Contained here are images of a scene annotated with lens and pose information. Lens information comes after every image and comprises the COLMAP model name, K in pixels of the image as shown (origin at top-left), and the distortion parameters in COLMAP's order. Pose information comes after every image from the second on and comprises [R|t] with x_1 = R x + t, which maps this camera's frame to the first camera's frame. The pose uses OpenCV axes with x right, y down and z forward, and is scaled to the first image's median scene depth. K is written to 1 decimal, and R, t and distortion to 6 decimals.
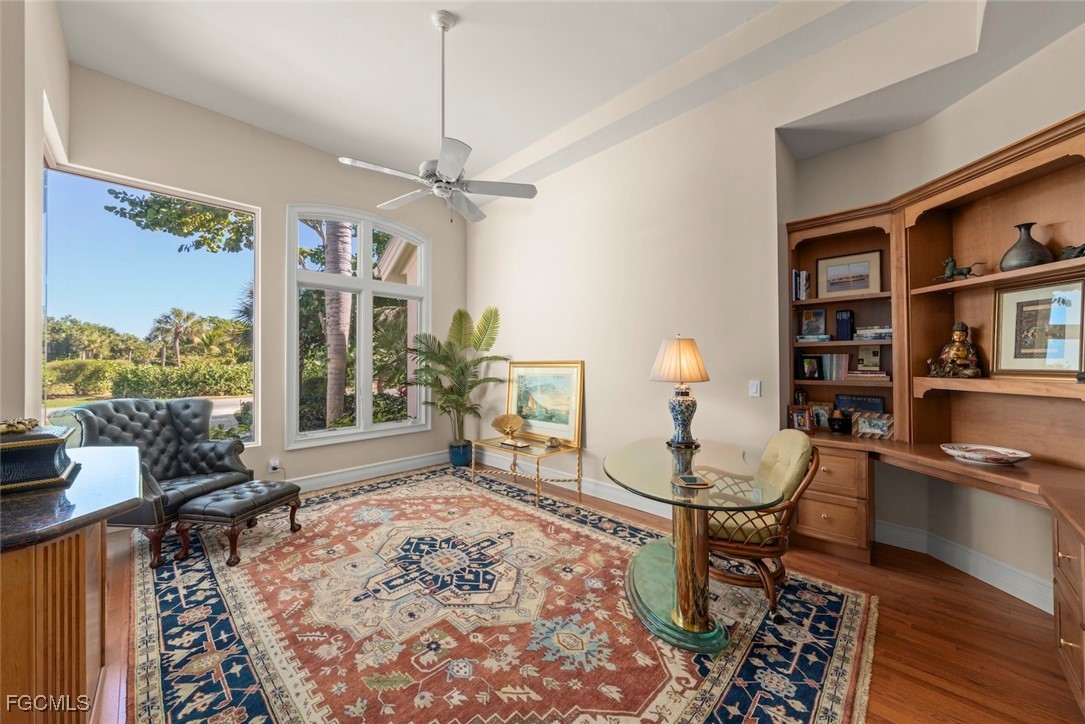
lens RADIAL K [[390.1, 0, 541.8], [0, 390.1, 359.7], [0, 0, 1]] dist [-0.001174, 0.000029]
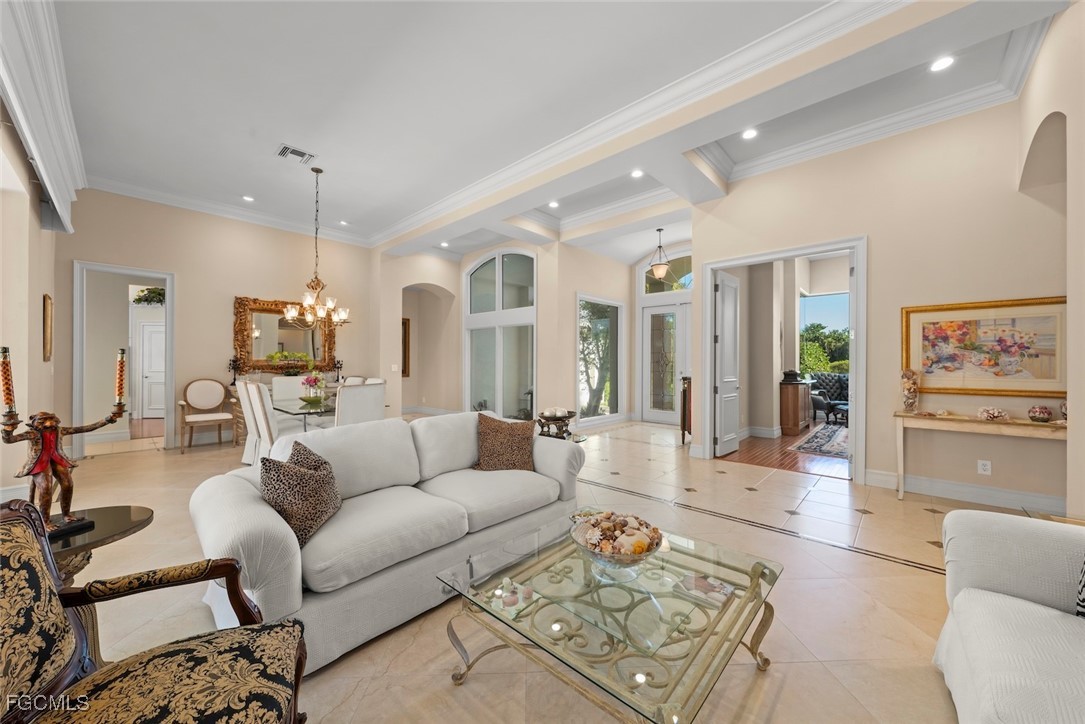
lens RADIAL K [[390.1, 0, 549.8], [0, 390.1, 361.9], [0, 0, 1]] dist [-0.001174, 0.000029]
pose [[0.032425, 0.000629, -0.999474, 0.170084], [0.003826, 0.999992, 0.000754, 0.001877], [0.999467, -0.003848, 0.032422, -0.108958]]
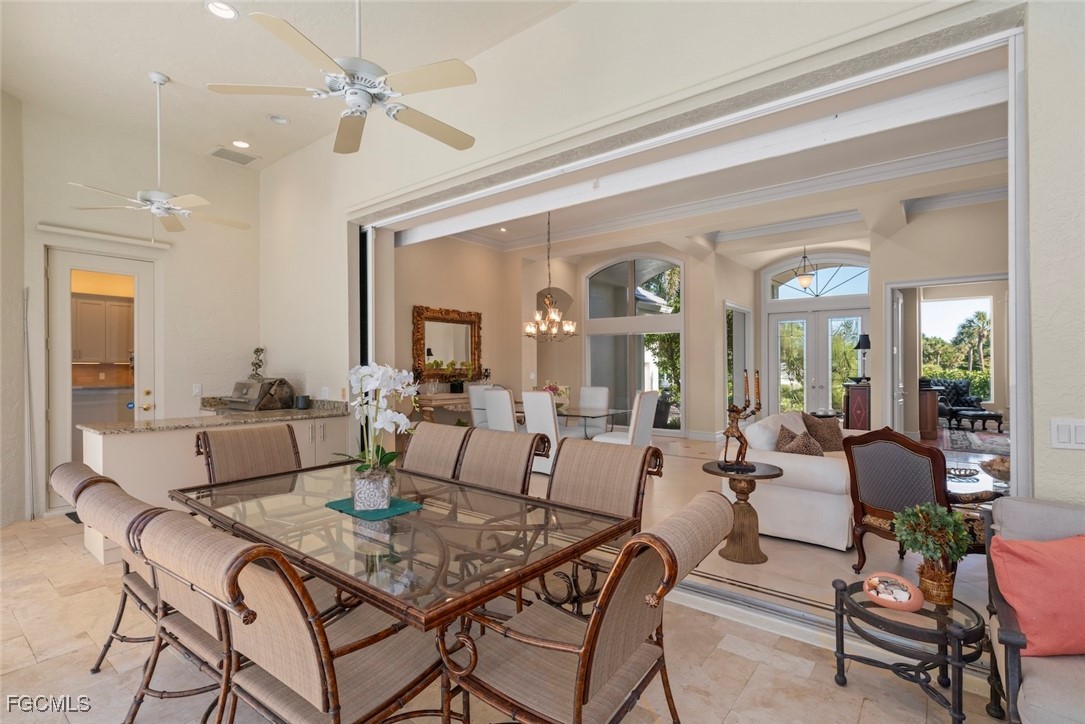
lens RADIAL K [[515.6, 0, 543.0], [0, 515.6, 365.6], [0, 0, 1]] dist [0.002024, 0.000341]
pose [[0.105074, -0.001507, -0.994463, 0.236295], [0.005519, 0.999984, -0.000932, -0.000681], [0.994449, -0.005391, 0.105081, -0.226861]]
